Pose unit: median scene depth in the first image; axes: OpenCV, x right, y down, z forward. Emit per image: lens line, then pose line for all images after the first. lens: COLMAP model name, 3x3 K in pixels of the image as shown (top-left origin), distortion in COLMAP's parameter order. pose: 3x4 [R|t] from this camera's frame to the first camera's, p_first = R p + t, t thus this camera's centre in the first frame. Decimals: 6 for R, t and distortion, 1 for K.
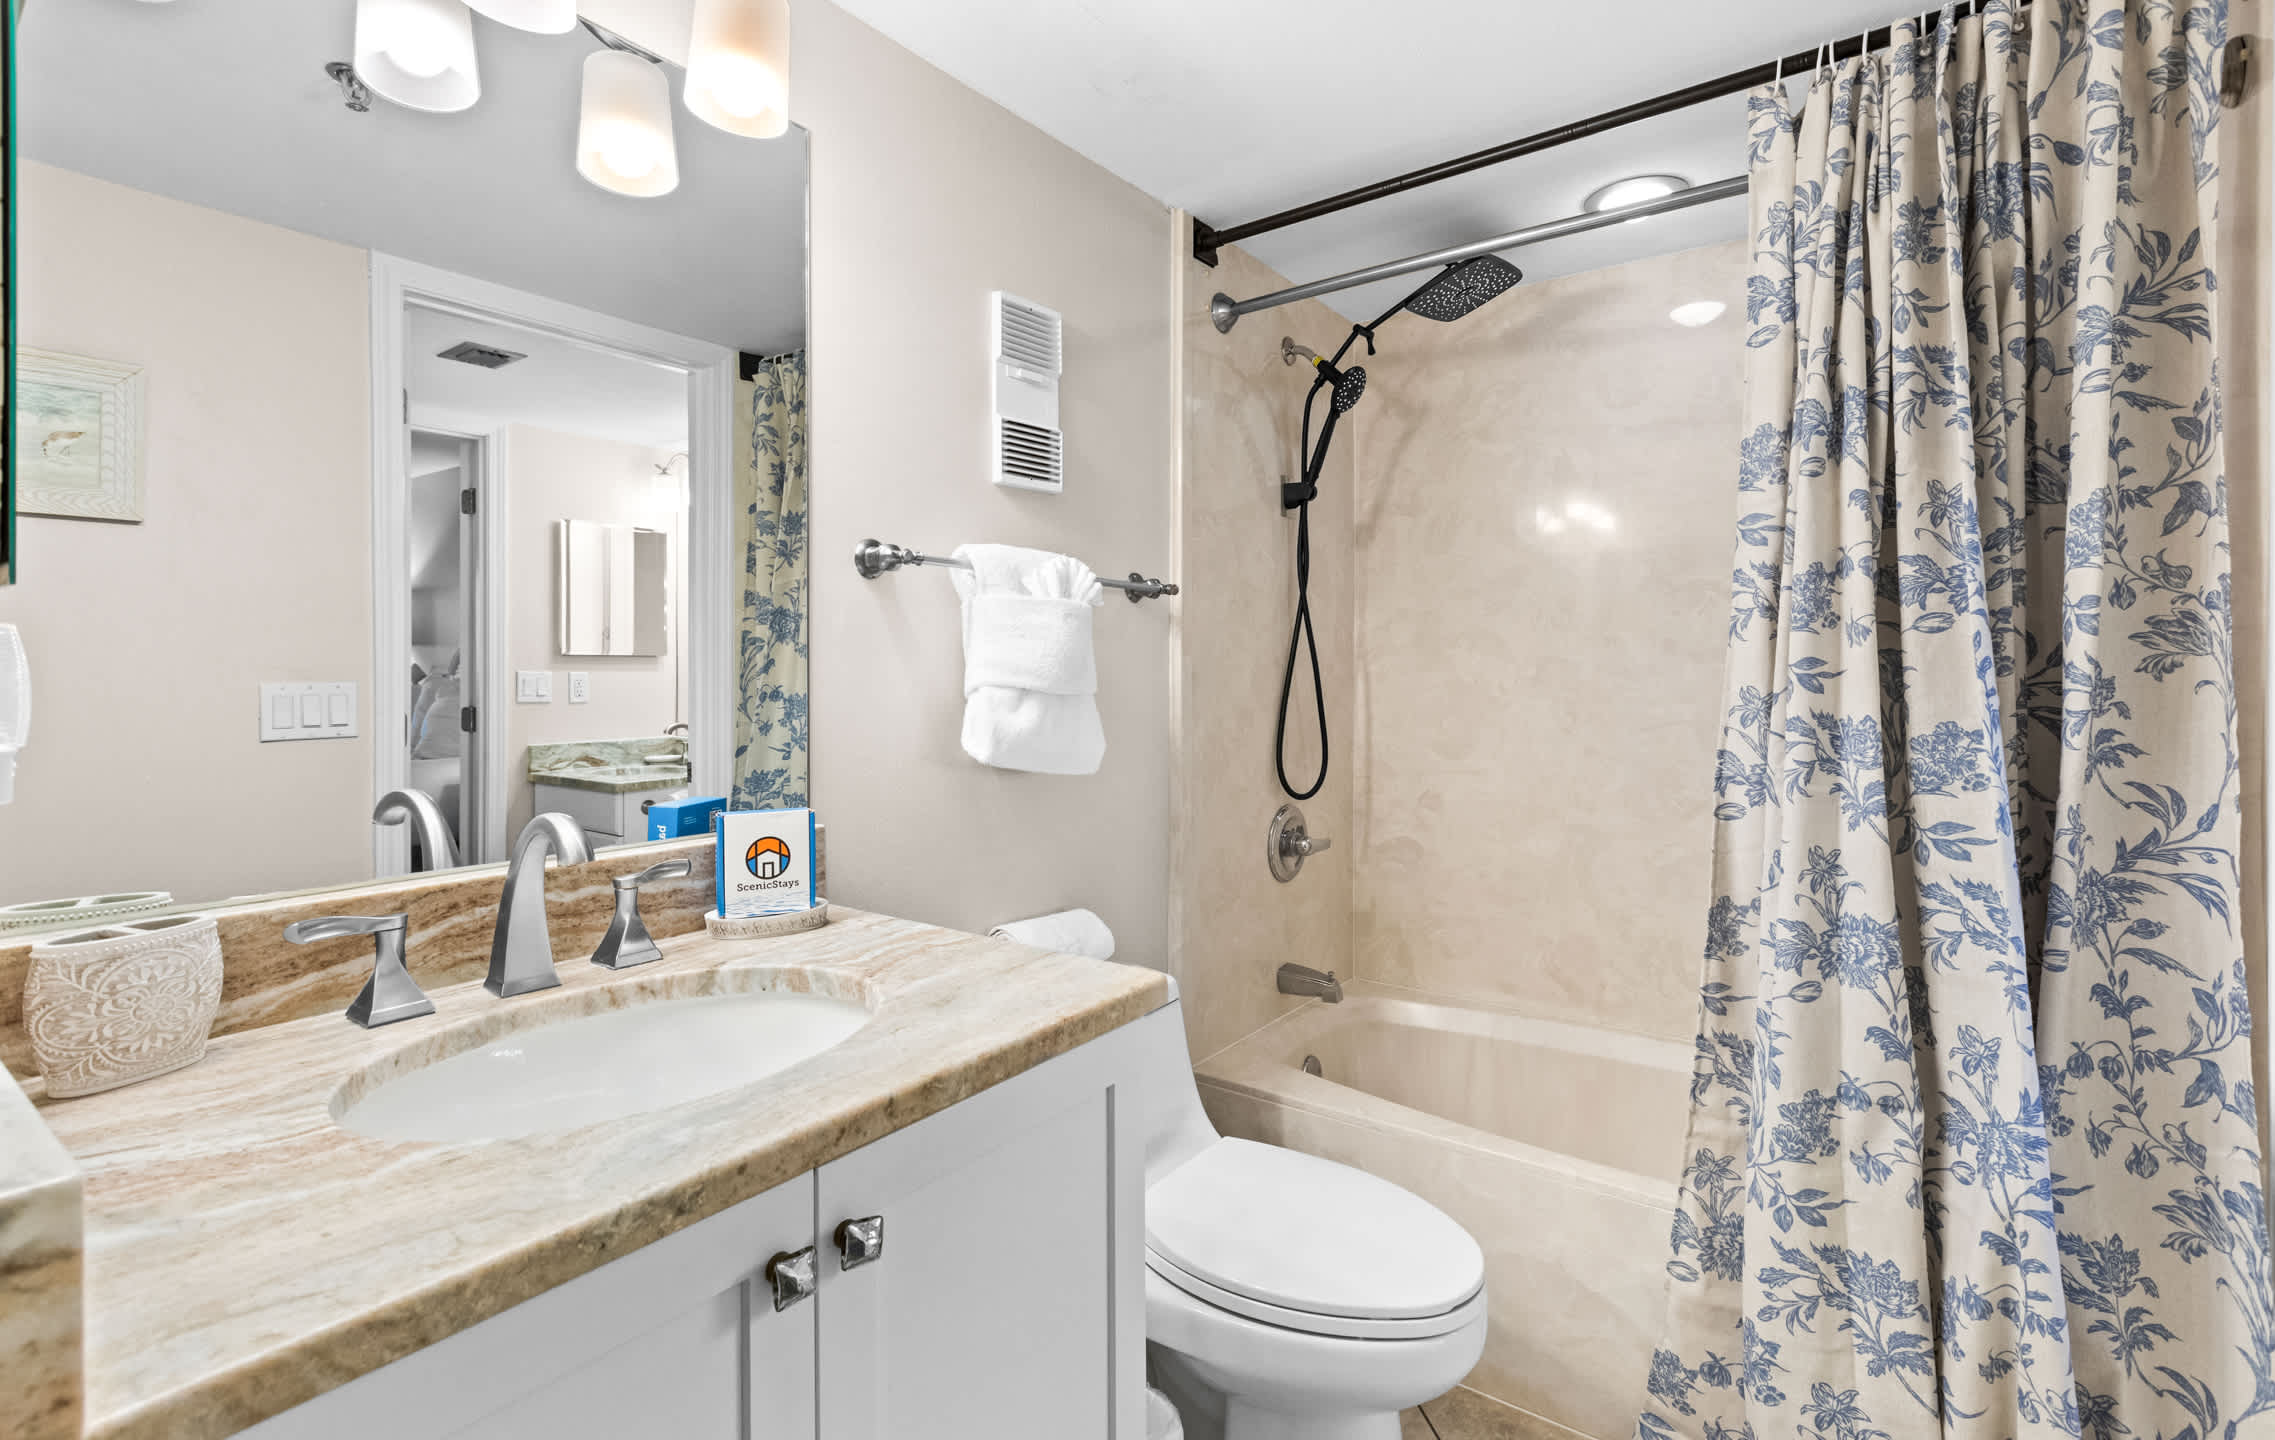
lens RADIAL K [[1049.1, 0, 1139.1], [0, 1049.1, 695.7], [0, 0, 1]] dist [0.002959, -0.000354]
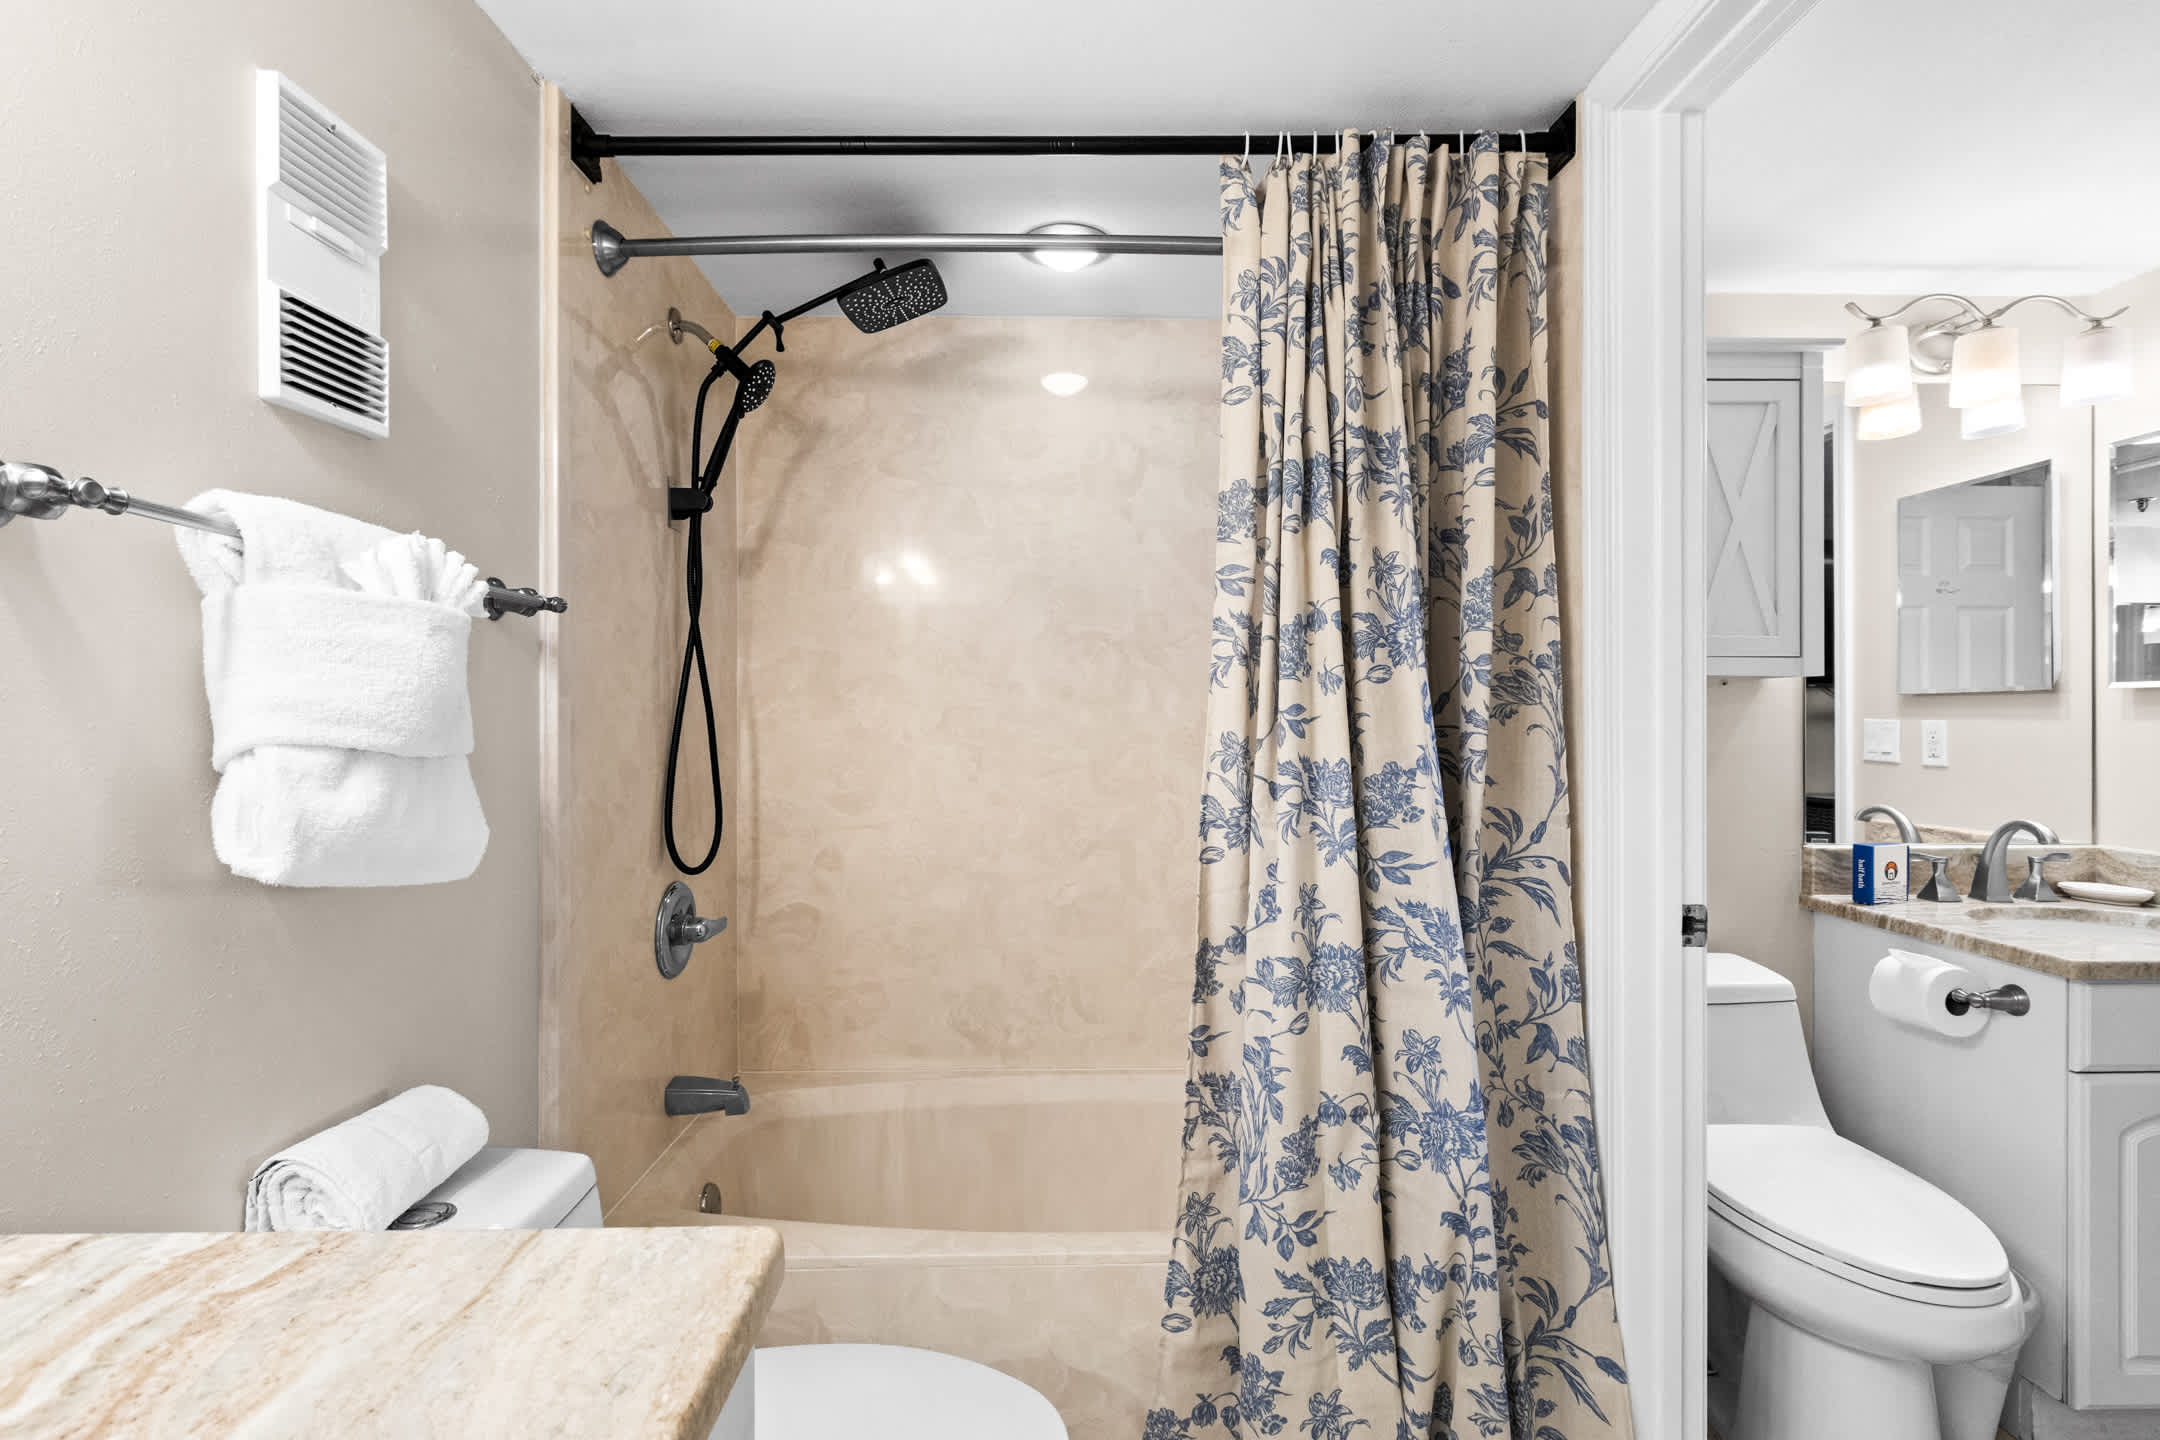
lens RADIAL K [[1001.5, 0, 1092.9], [0, 1001.5, 725.7], [0, 0, 1]] dist [0.000527, 0.000793]
pose [[0.792203, -0.006235, 0.610226, -0.124753], [0.015378, 0.999834, -0.009749, -0.007904], [-0.610064, 0.017107, 0.792167, 0.305943]]
